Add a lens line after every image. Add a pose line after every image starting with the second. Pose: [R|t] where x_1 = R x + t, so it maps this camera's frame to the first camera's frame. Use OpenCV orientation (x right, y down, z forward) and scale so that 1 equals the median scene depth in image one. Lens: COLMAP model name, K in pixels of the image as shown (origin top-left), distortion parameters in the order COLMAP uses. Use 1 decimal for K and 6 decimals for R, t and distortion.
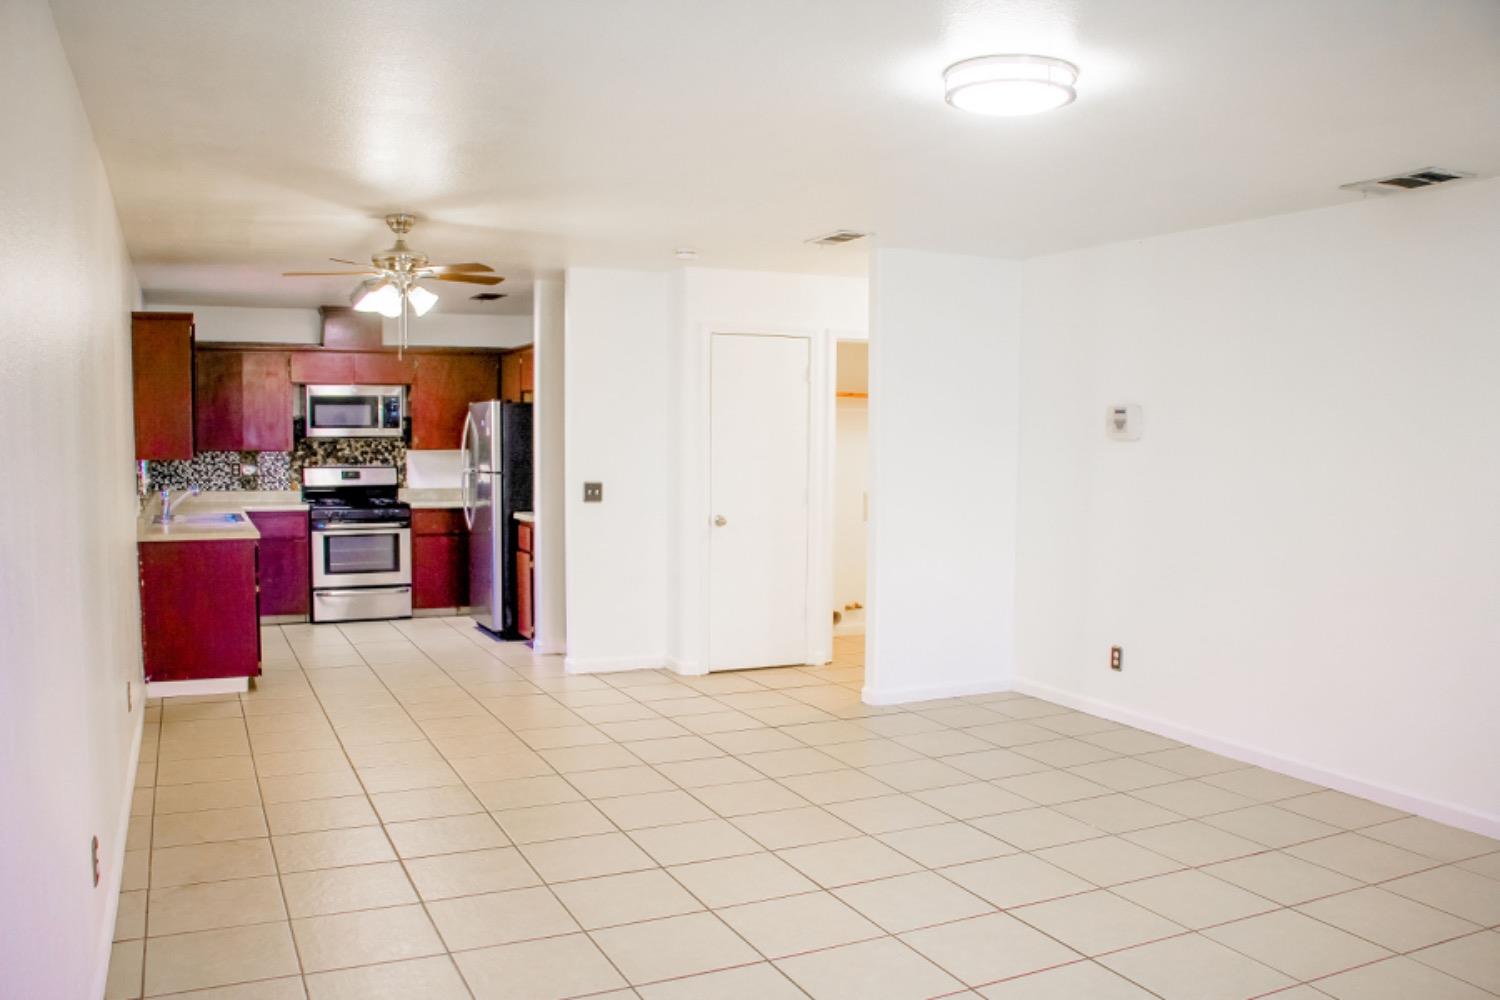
lens RADIAL K [[1243.6, 0, 751.6], [0, 1243.6, 515.3], [0, 0, 1]] dist [-0.176242, 0.124194]
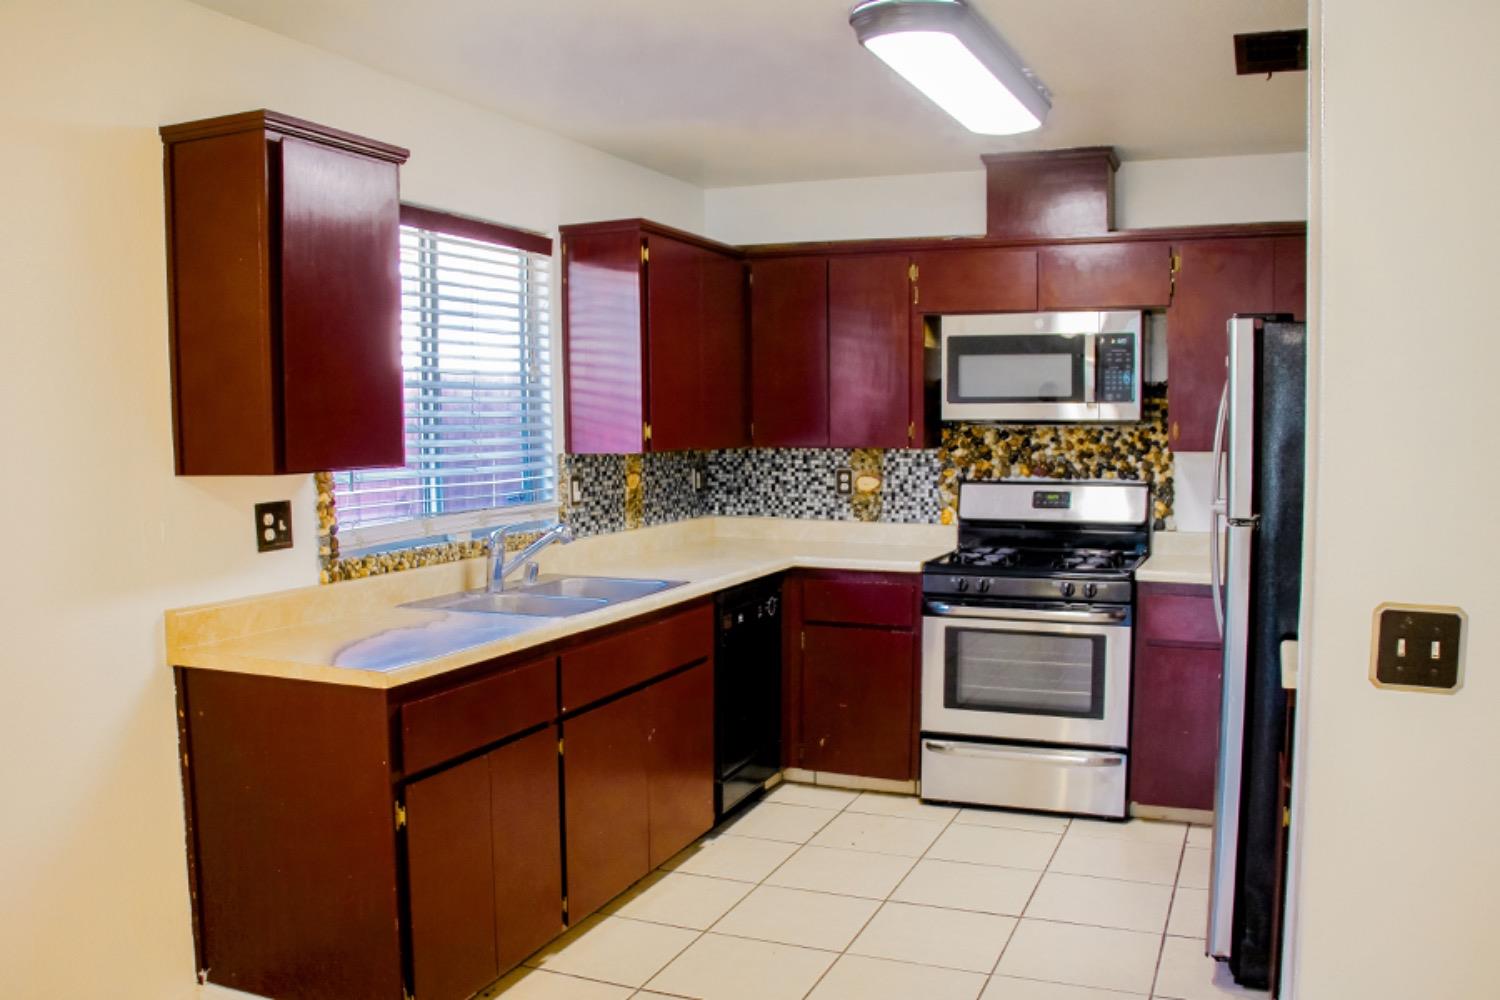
lens RADIAL K [[1305.5, 0, 744.6], [0, 1305.5, 521.2], [0, 0, 1]] dist [-0.186548, 0.155137]
pose [[0.676247, 0.049751, -0.734993, -0.030654], [-0.043020, 0.998681, 0.028019, -0.034524], [0.735418, 0.012671, 0.677496, 0.575688]]
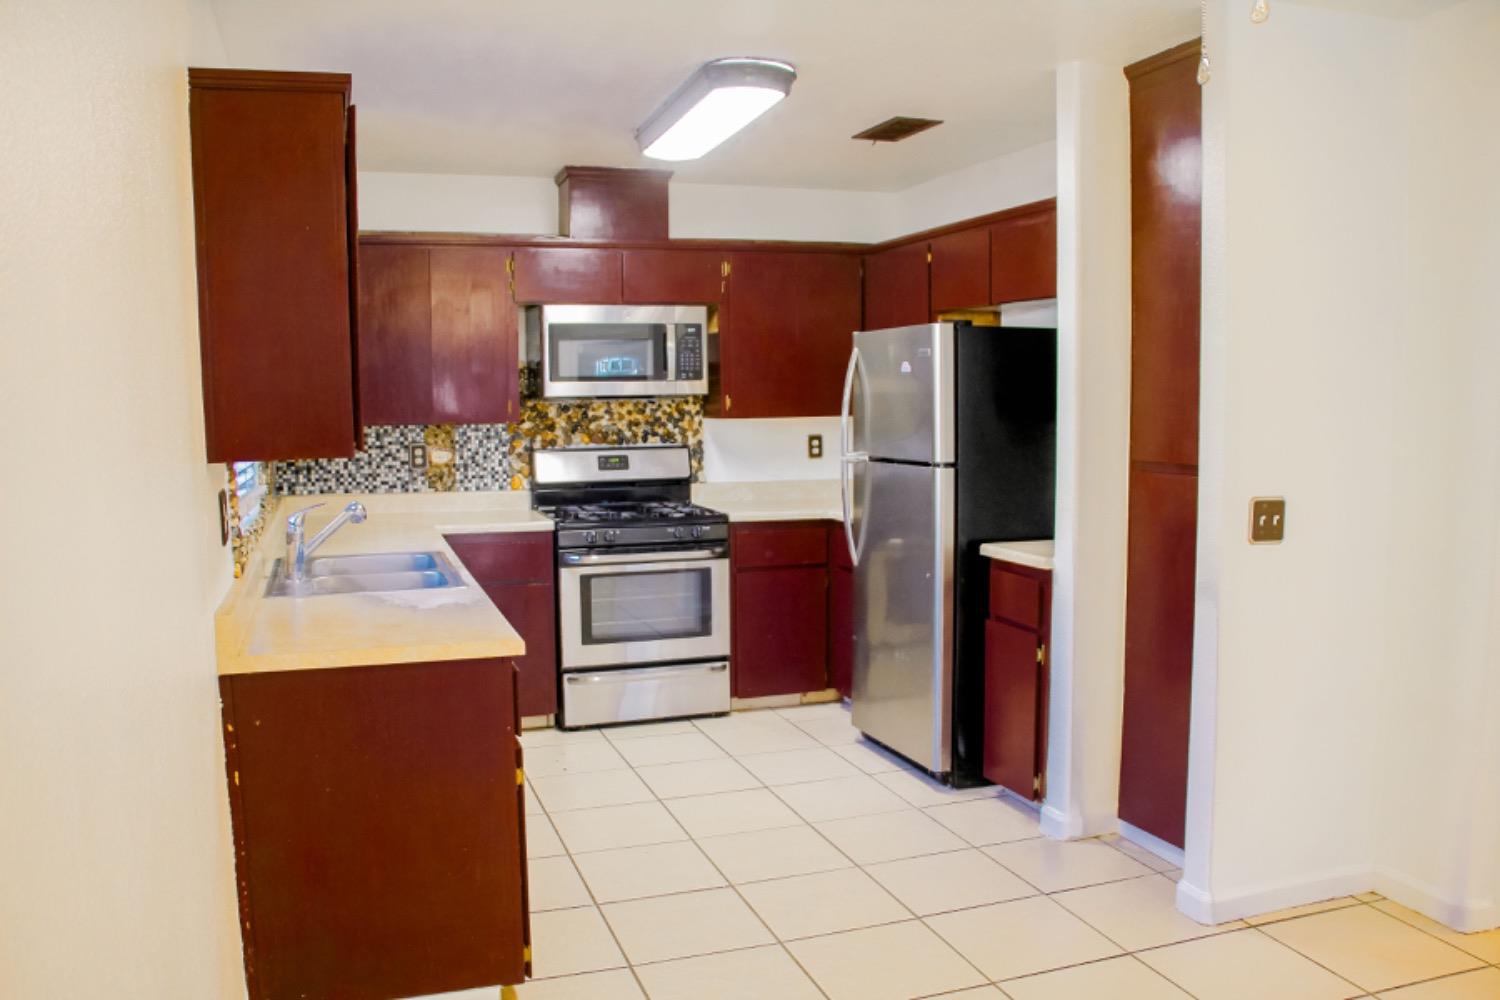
lens RADIAL K [[1247.8, 0, 784.5], [0, 1247.8, 502.9], [0, 0, 1]] dist [-0.175944, 0.002198]
pose [[0.995918, -0.005408, -0.090098, -0.199966], [0.007778, 0.999632, 0.025976, -0.029310], [0.089925, -0.026571, 0.995594, 0.431215]]
